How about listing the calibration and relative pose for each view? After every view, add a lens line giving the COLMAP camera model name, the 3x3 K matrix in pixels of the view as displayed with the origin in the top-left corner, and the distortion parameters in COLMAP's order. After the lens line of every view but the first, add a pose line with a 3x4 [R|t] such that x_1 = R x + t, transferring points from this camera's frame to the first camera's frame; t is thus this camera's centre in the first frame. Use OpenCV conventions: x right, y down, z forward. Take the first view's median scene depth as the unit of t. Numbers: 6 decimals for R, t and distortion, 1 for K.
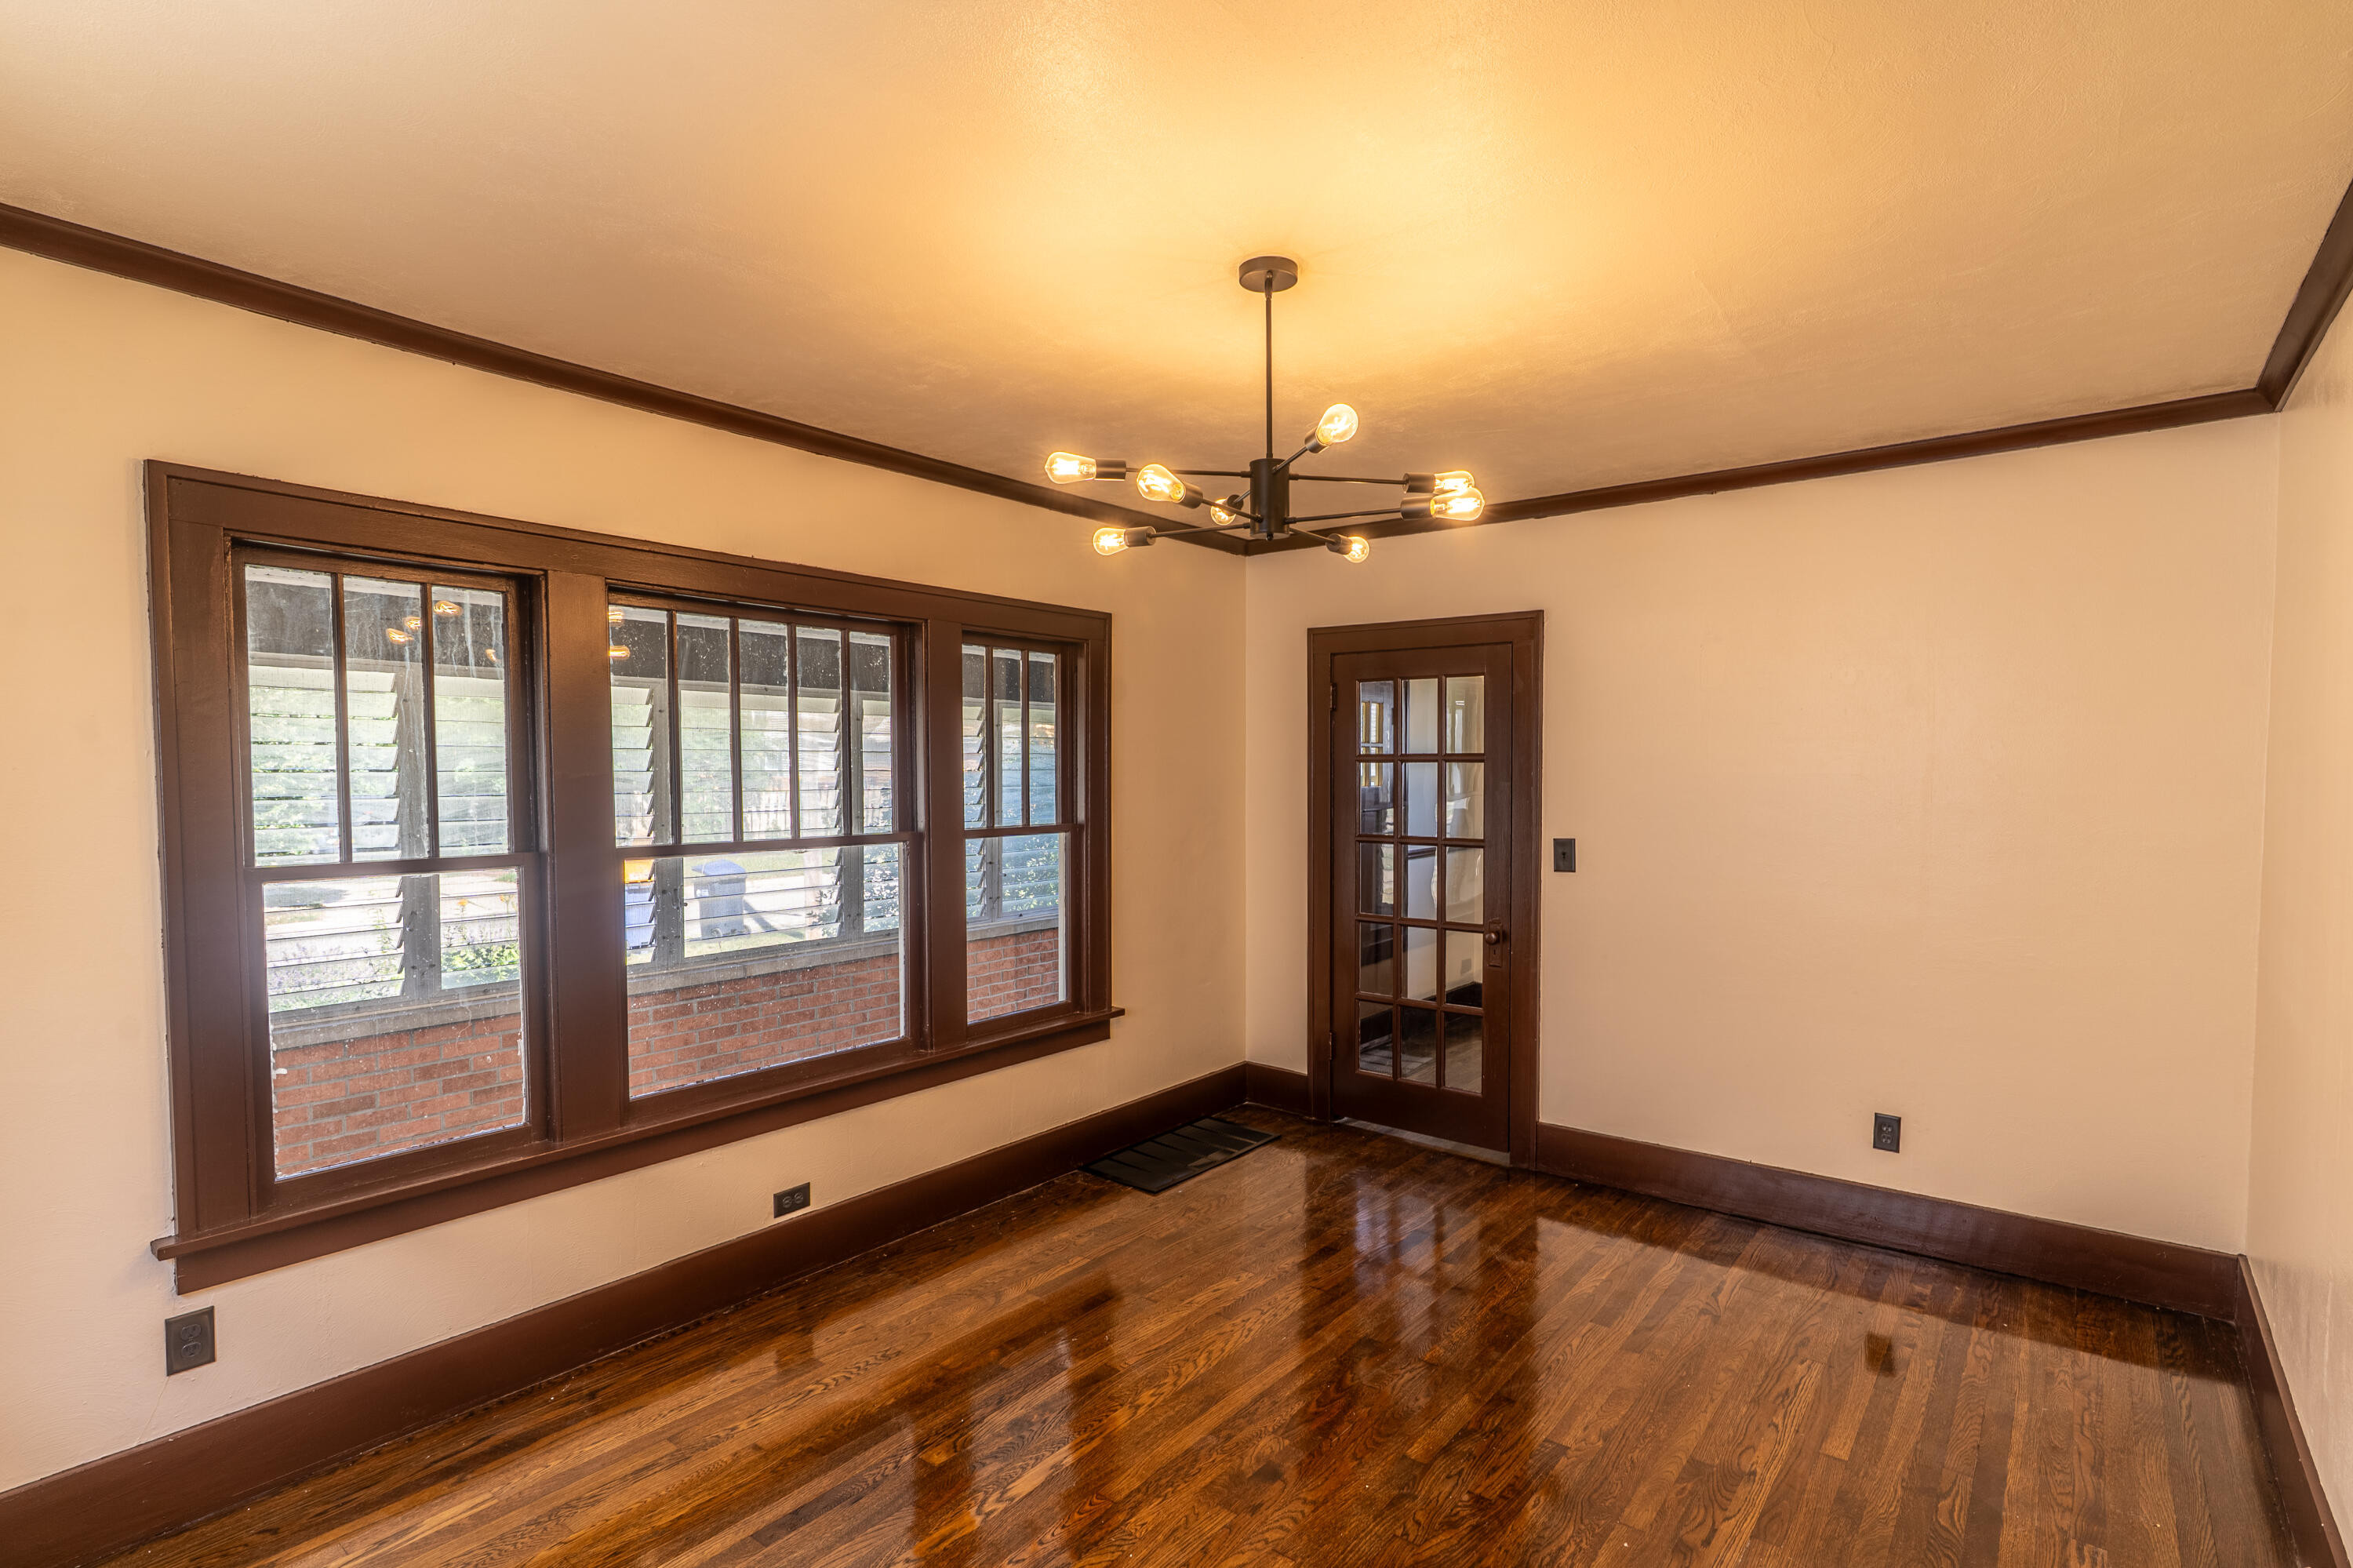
lens RADIAL K [[1106.9, 0, 1268.0], [0, 1106.9, 802.7], [0, 0, 1]] dist [-0.004391, -0.001188]
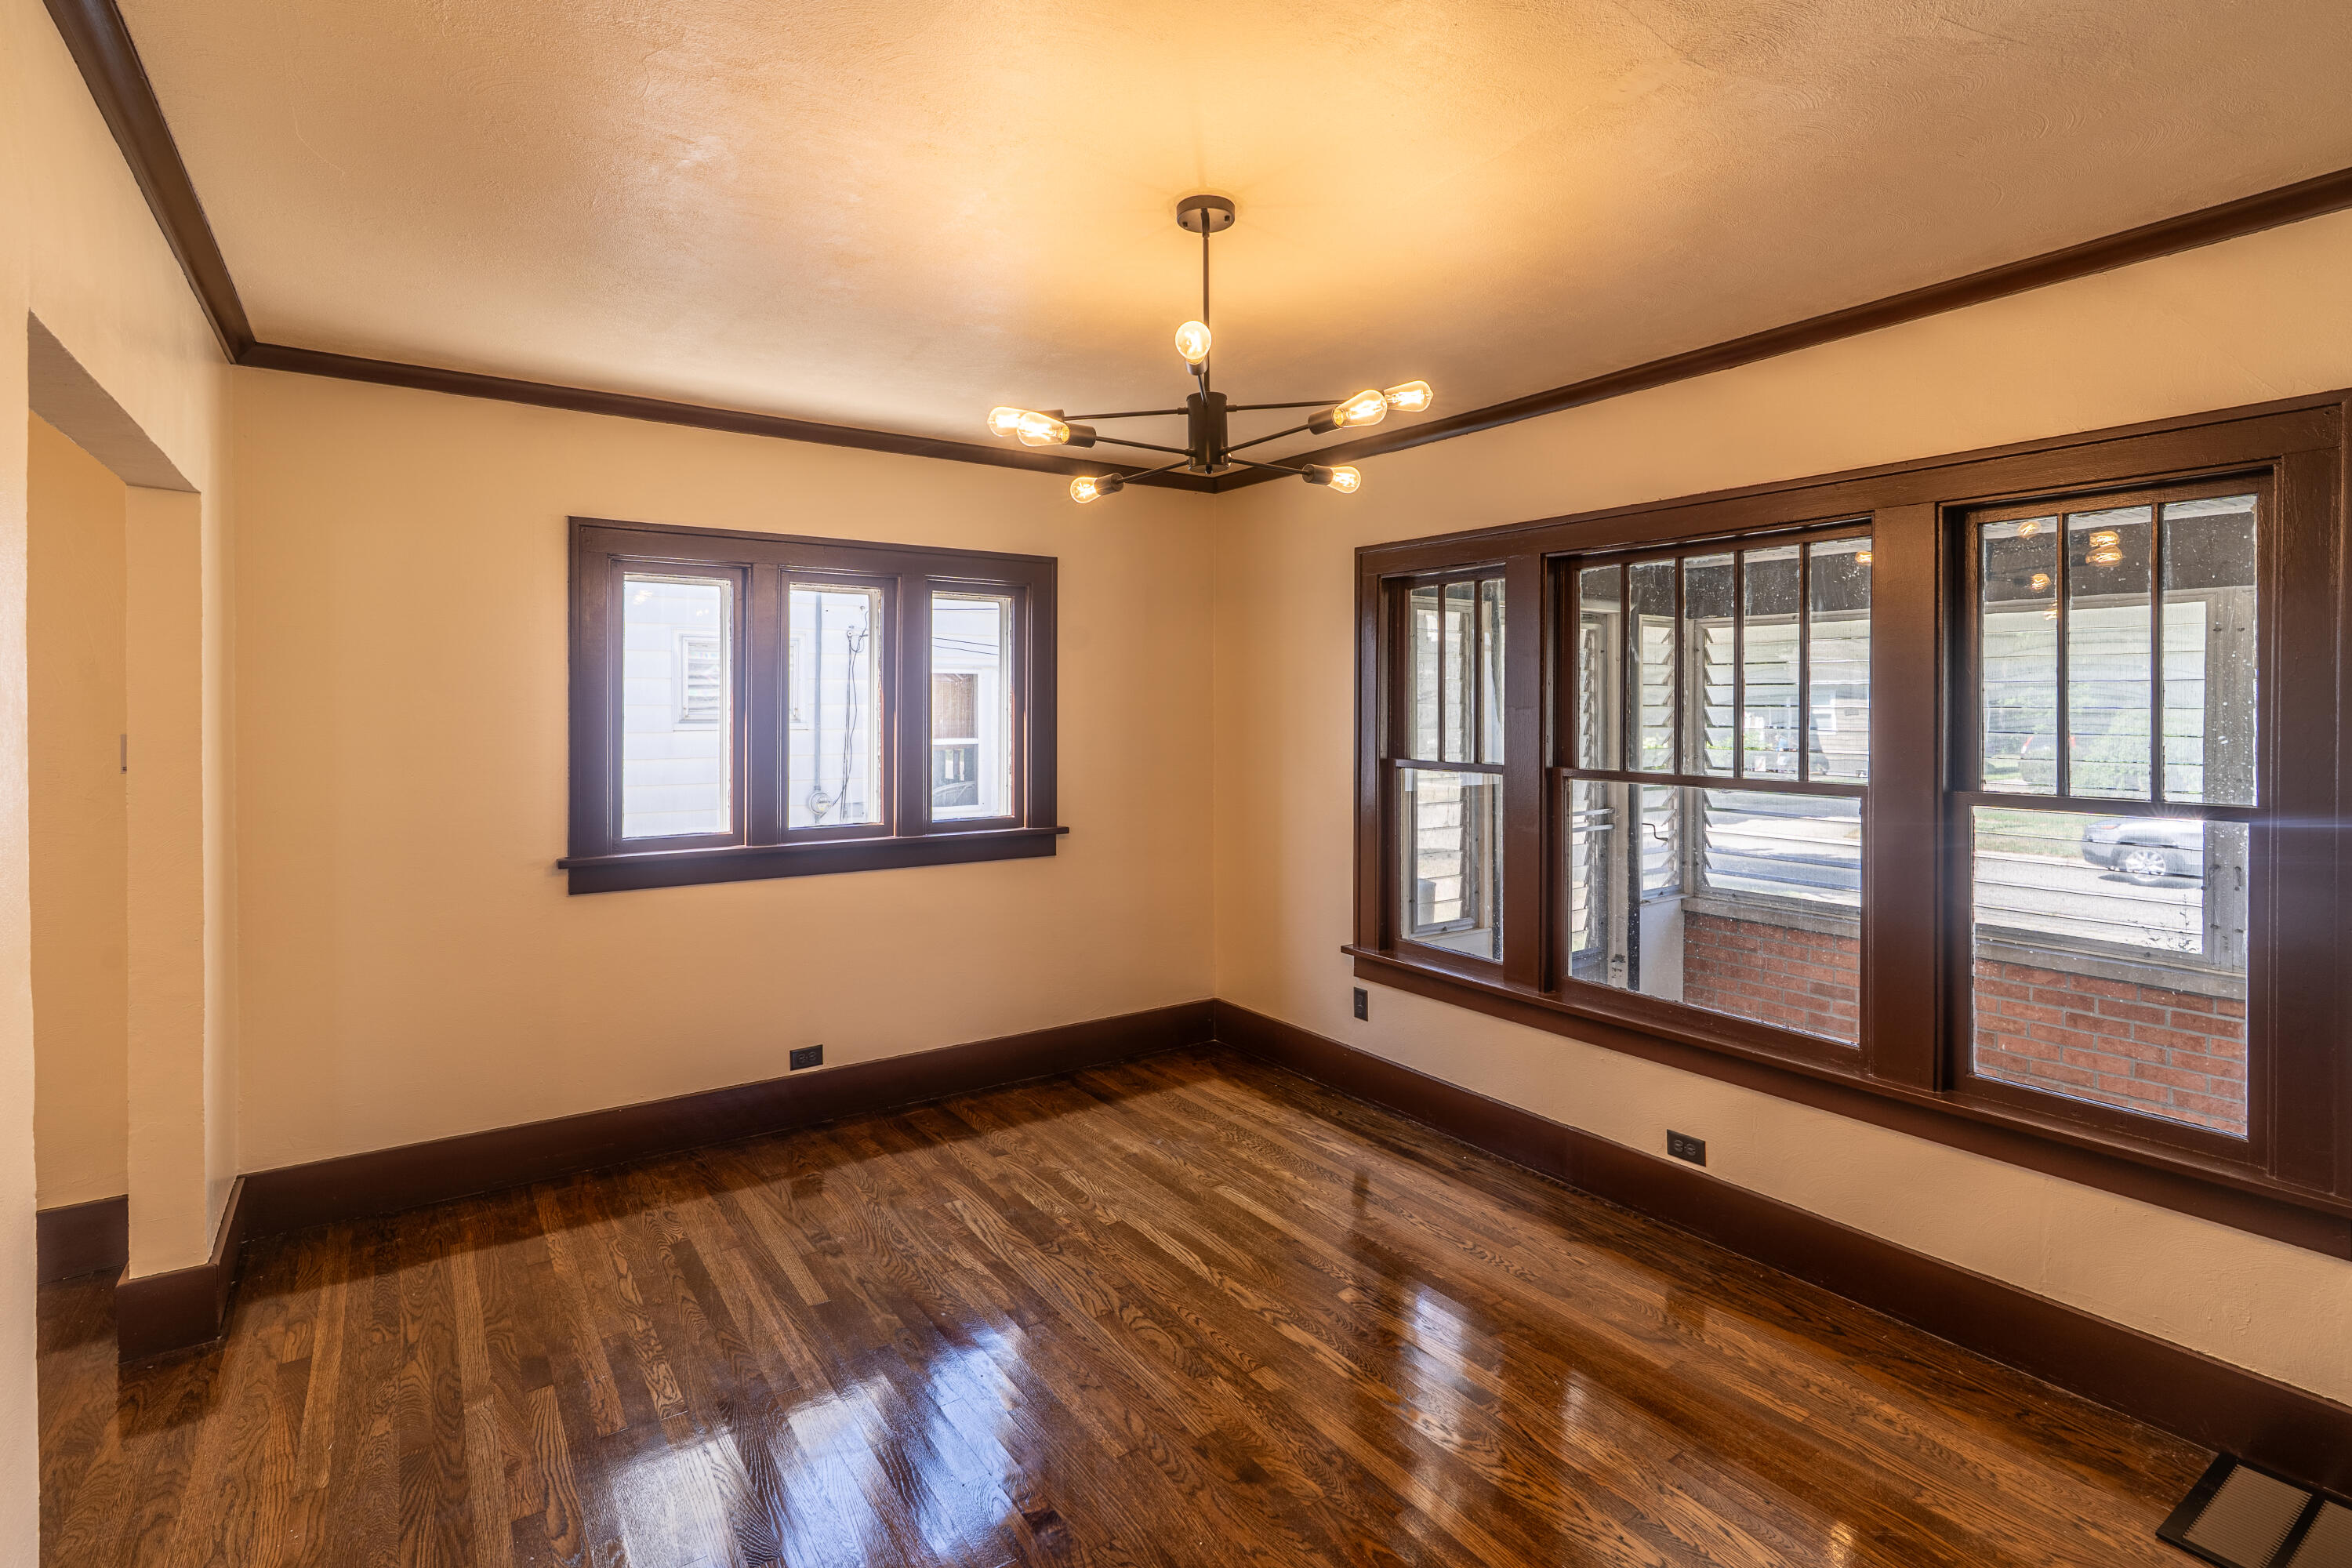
lens RADIAL K [[1112.1, 0, 1152.8], [0, 1112.1, 697.2], [0, 0, 1]] dist [-0.016717, -0.000474]
pose [[-0.339664, -0.005722, -0.940530, 0.644919], [-0.030750, 0.999514, 0.005024, -0.026889], [0.940044, 0.030628, -0.339675, 0.878684]]
